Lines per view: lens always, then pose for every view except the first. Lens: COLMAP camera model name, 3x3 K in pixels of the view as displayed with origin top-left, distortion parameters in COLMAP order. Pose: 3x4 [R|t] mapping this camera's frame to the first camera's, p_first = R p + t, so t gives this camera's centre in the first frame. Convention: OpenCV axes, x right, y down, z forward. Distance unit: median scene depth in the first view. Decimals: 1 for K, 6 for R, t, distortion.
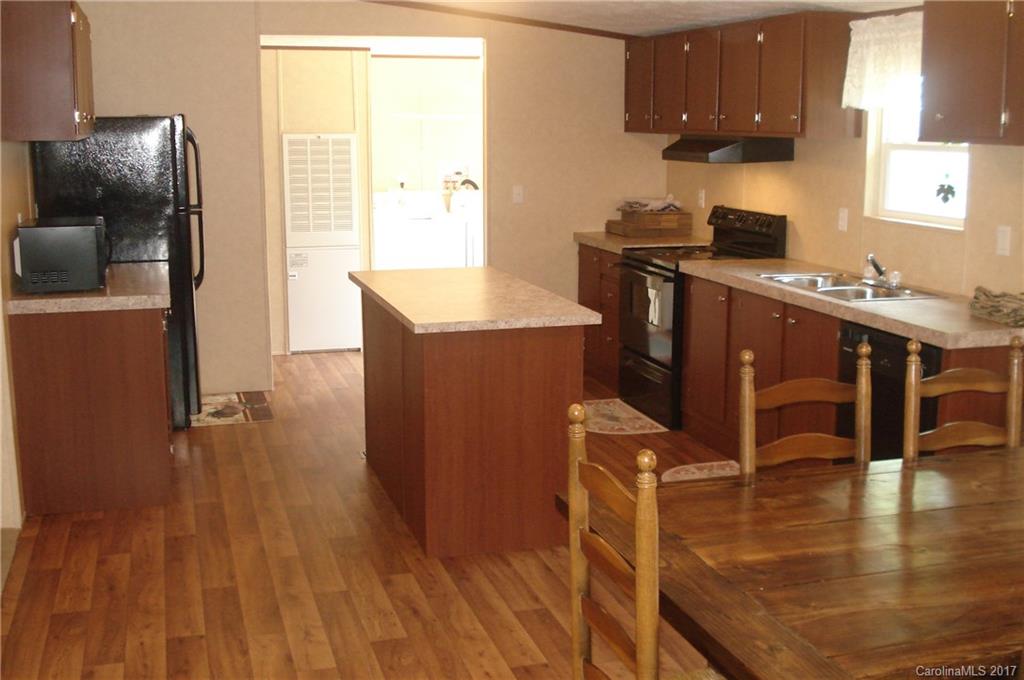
lens RADIAL K [[1150.3, 0, 512.0], [0, 1150.3, 340.0], [0, 0, 1]] dist [-0.082937, -0.063423]
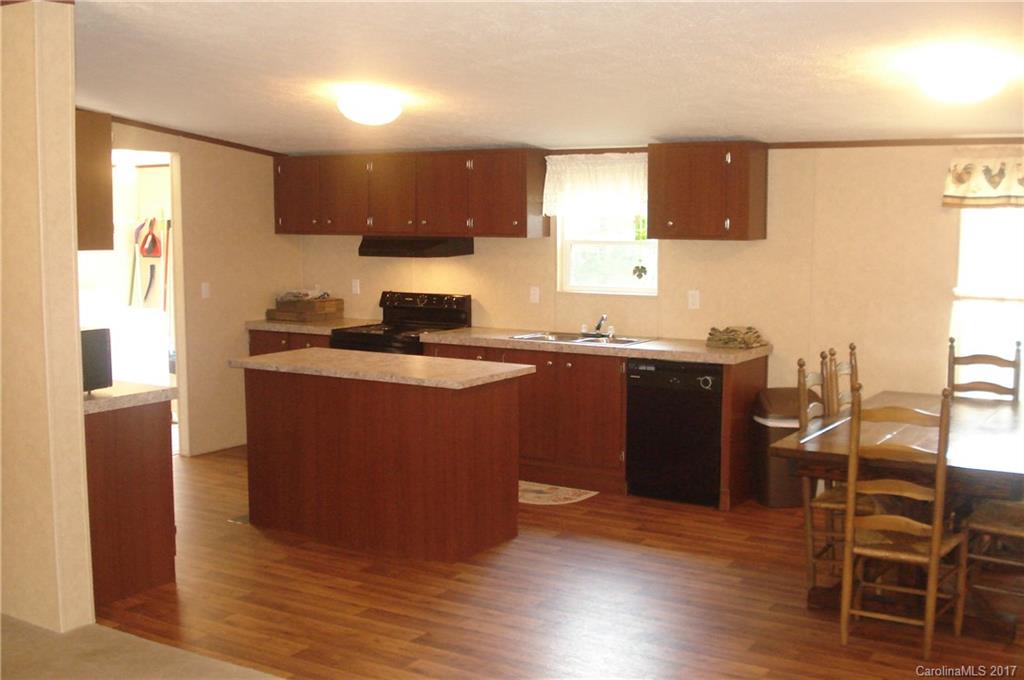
lens RADIAL K [[1150.3, 0, 512.0], [0, 1150.3, 340.0], [0, 0, 1]] dist [-0.082937, -0.063423]
pose [[0.753711, -0.070700, 0.653392, -0.676706], [0.121503, 0.992048, -0.032814, -0.008113], [-0.645877, 0.104121, 0.756308, -0.043047]]
